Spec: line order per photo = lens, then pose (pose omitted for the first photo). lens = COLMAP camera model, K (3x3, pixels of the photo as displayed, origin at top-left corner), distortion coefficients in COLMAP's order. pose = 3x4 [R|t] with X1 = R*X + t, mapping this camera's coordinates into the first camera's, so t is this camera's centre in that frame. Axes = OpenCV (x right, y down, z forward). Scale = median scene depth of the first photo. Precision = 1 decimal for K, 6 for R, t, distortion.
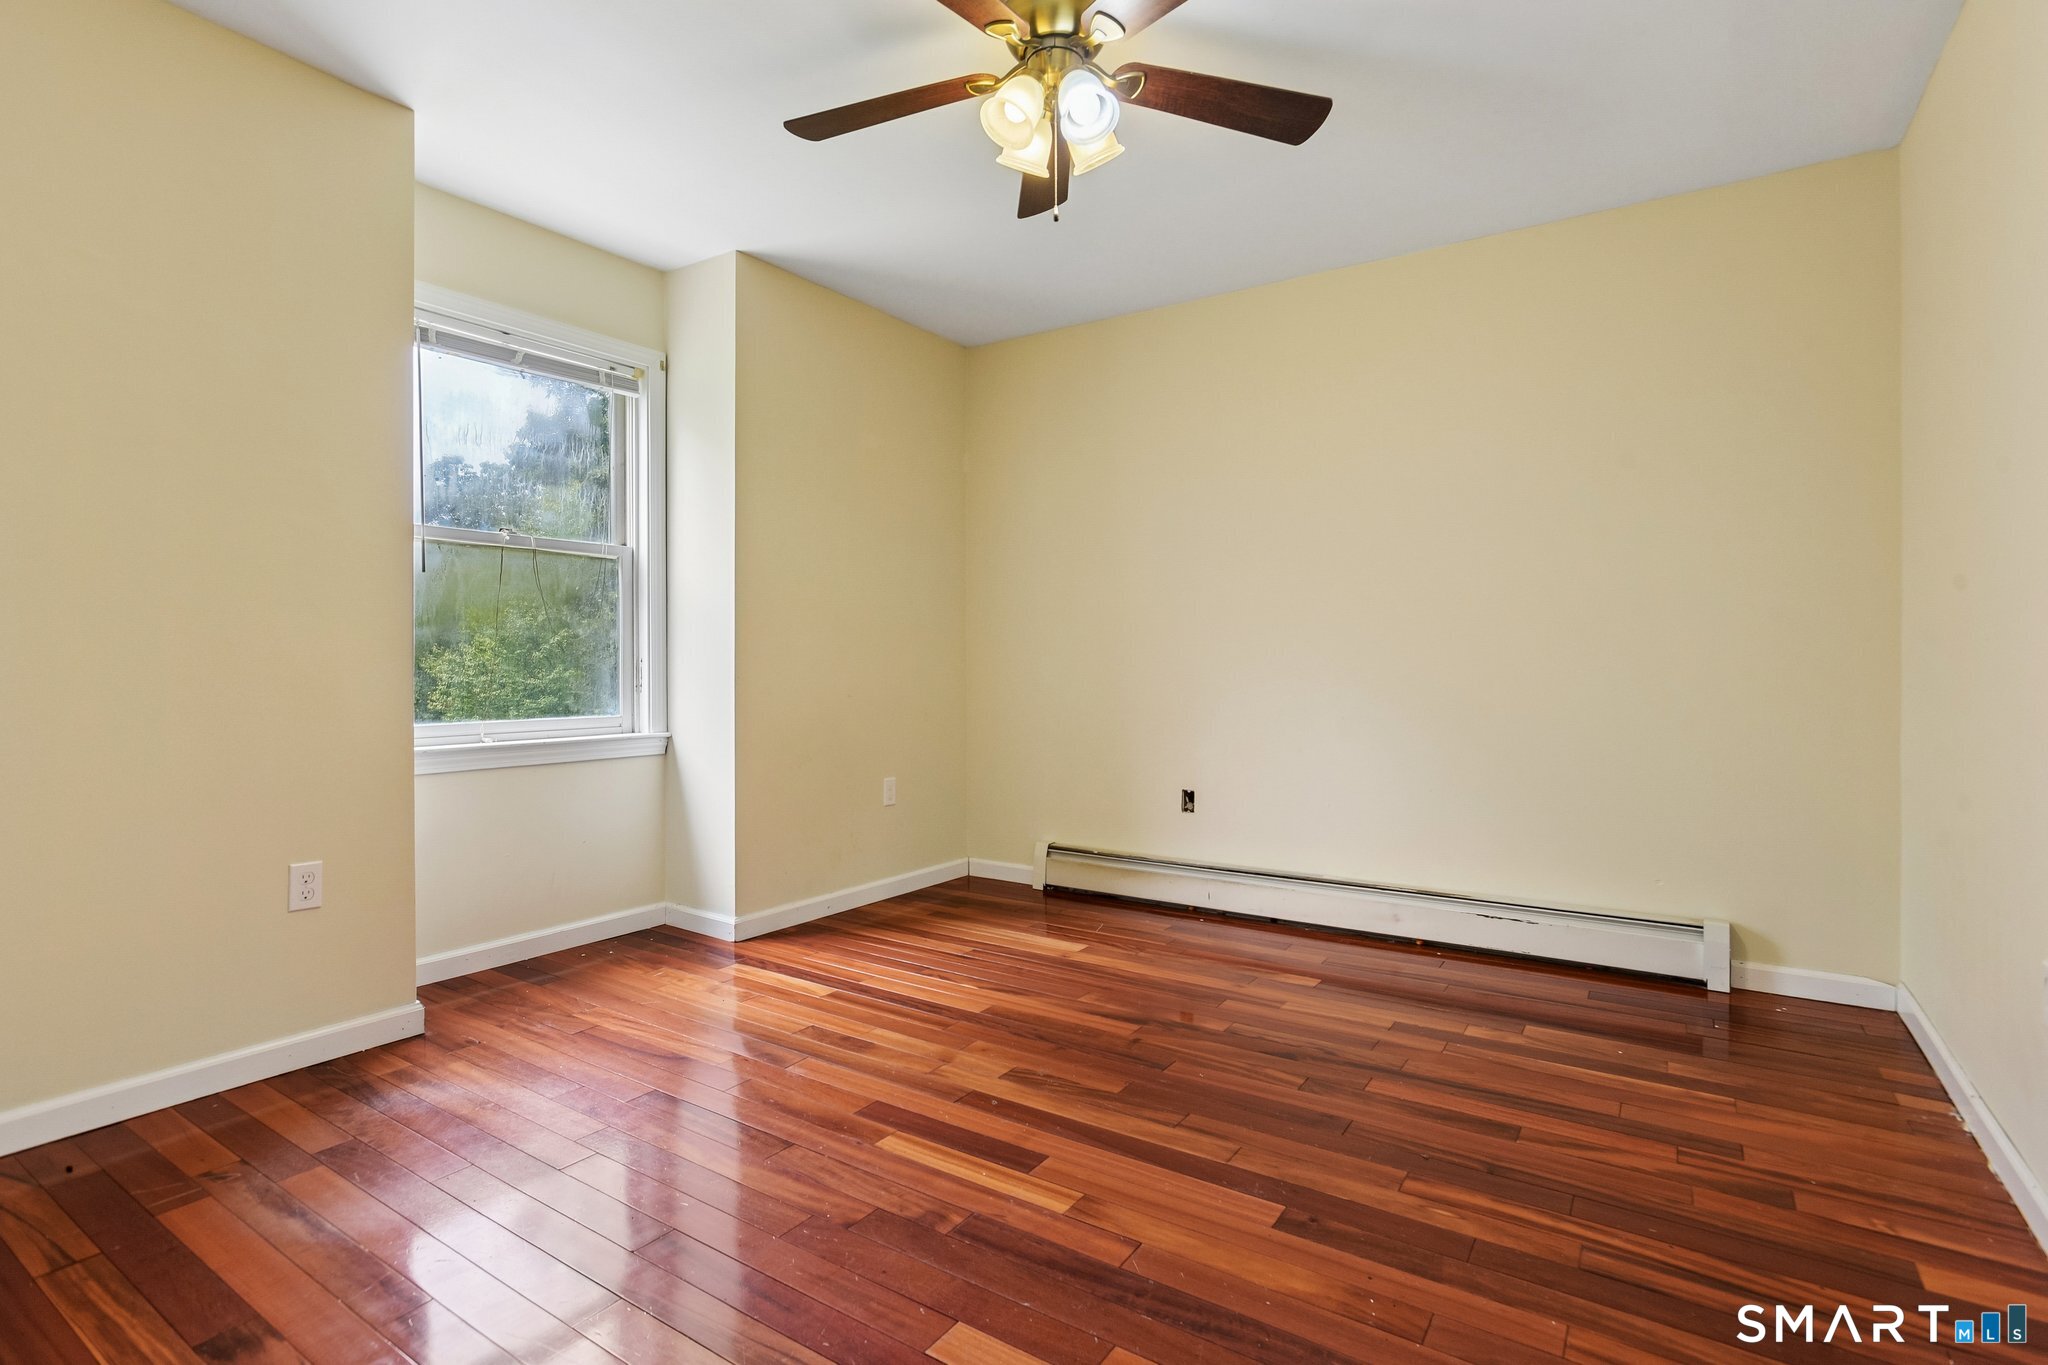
lens RADIAL K [[987.2, 0, 1023.9], [0, 987.2, 676.0], [0, 0, 1]] dist [0.002258, -0.000027]
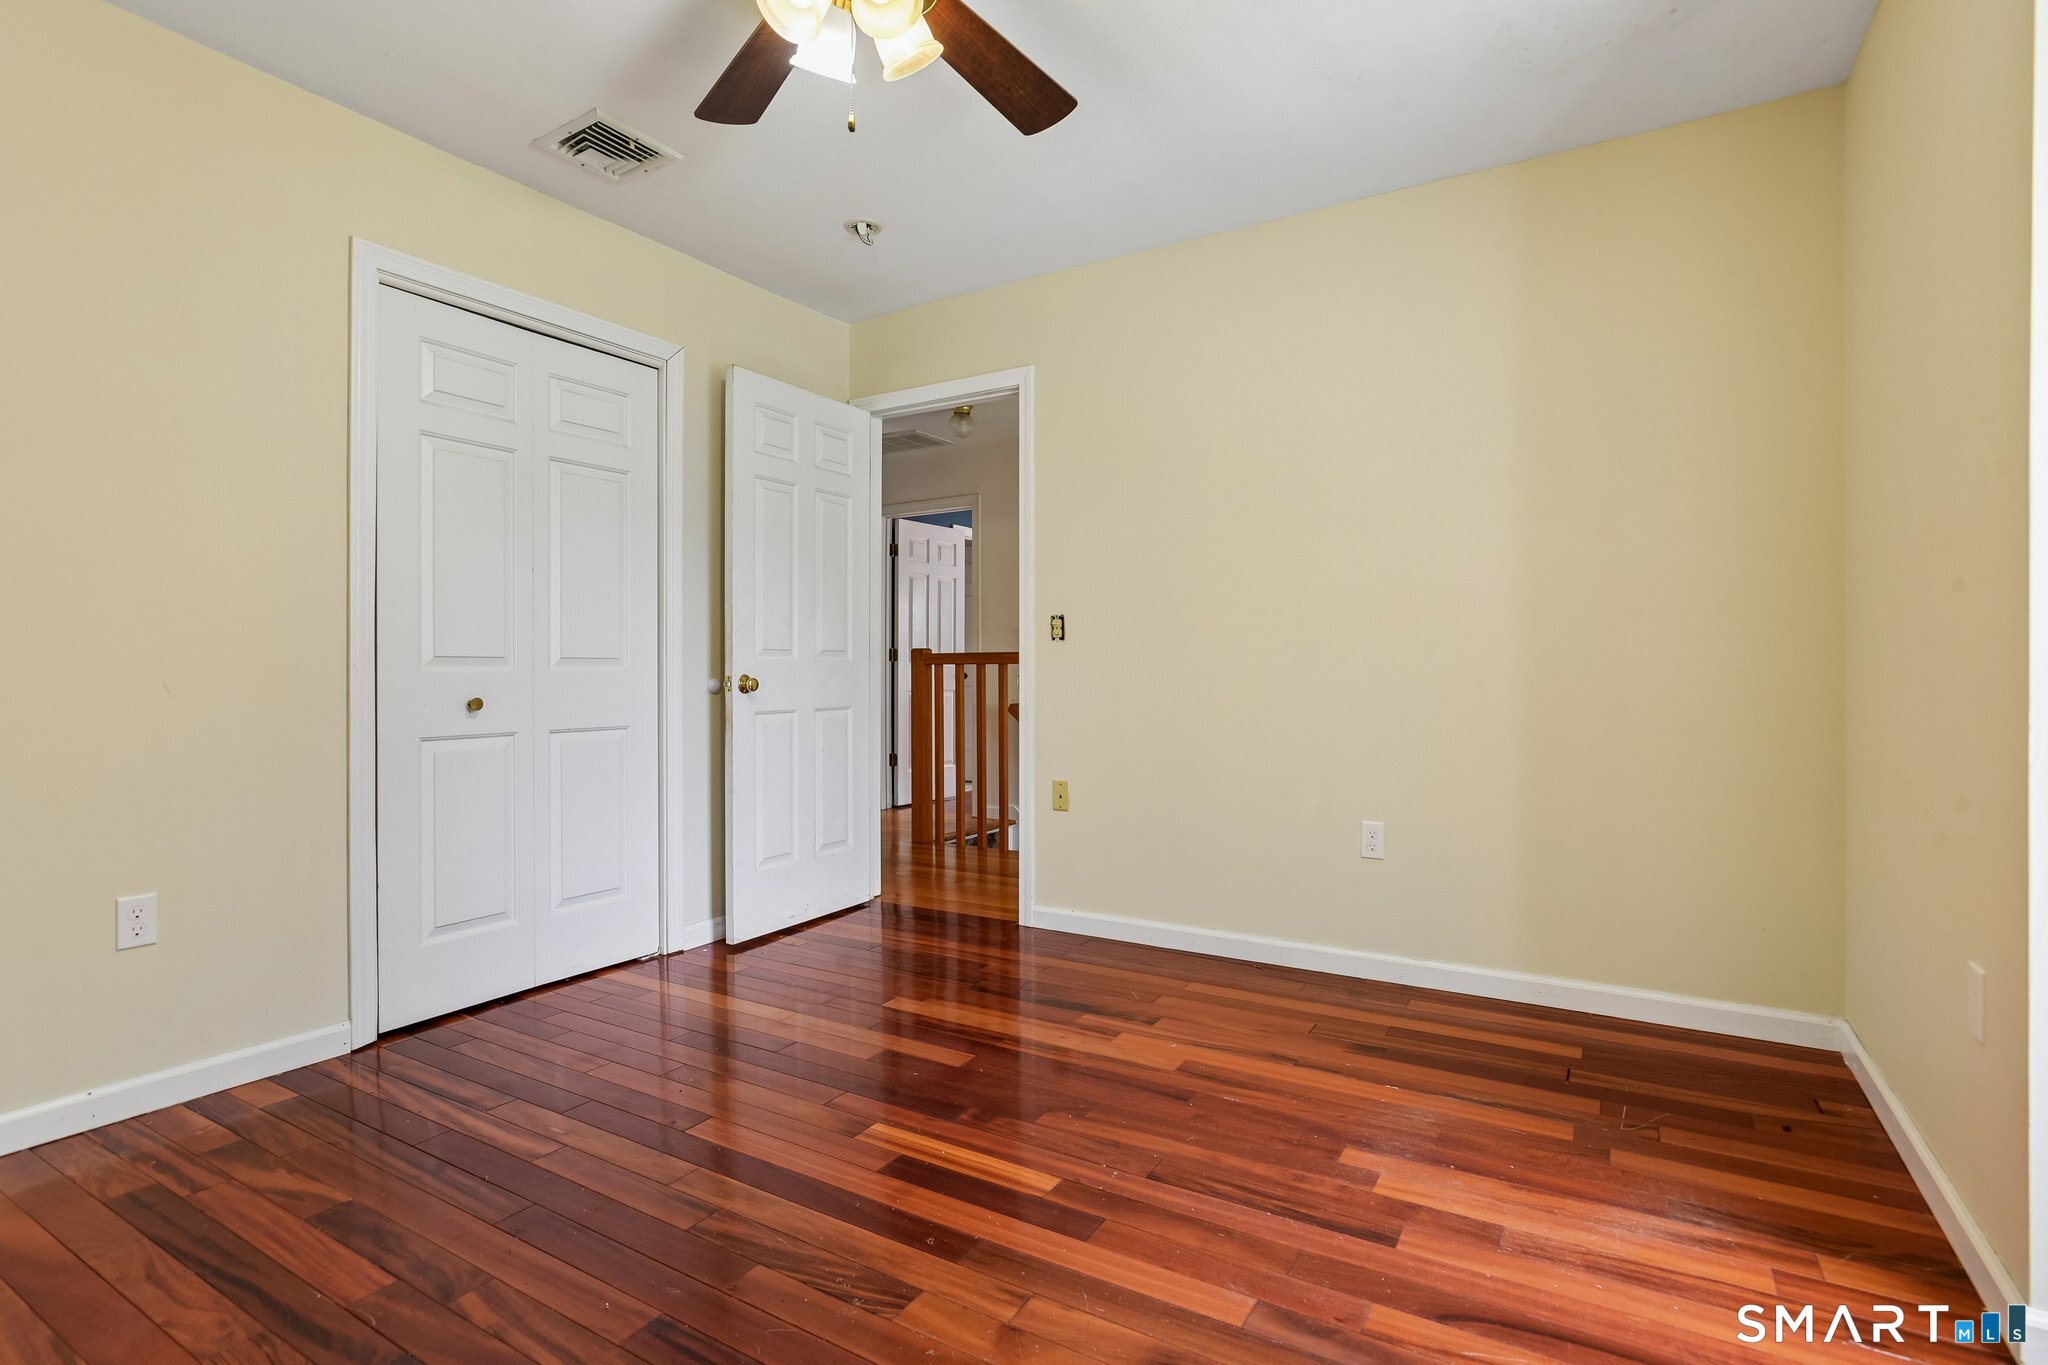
lens RADIAL K [[987.2, 0, 1023.0], [0, 987.2, 676.4], [0, 0, 1]] dist [0.002258, -0.000027]
pose [[-0.998918, 0.006105, -0.046095, -0.078449], [0.005359, 0.999853, 0.016289, -0.019109], [0.046188, 0.016024, -0.998804, 2.001945]]
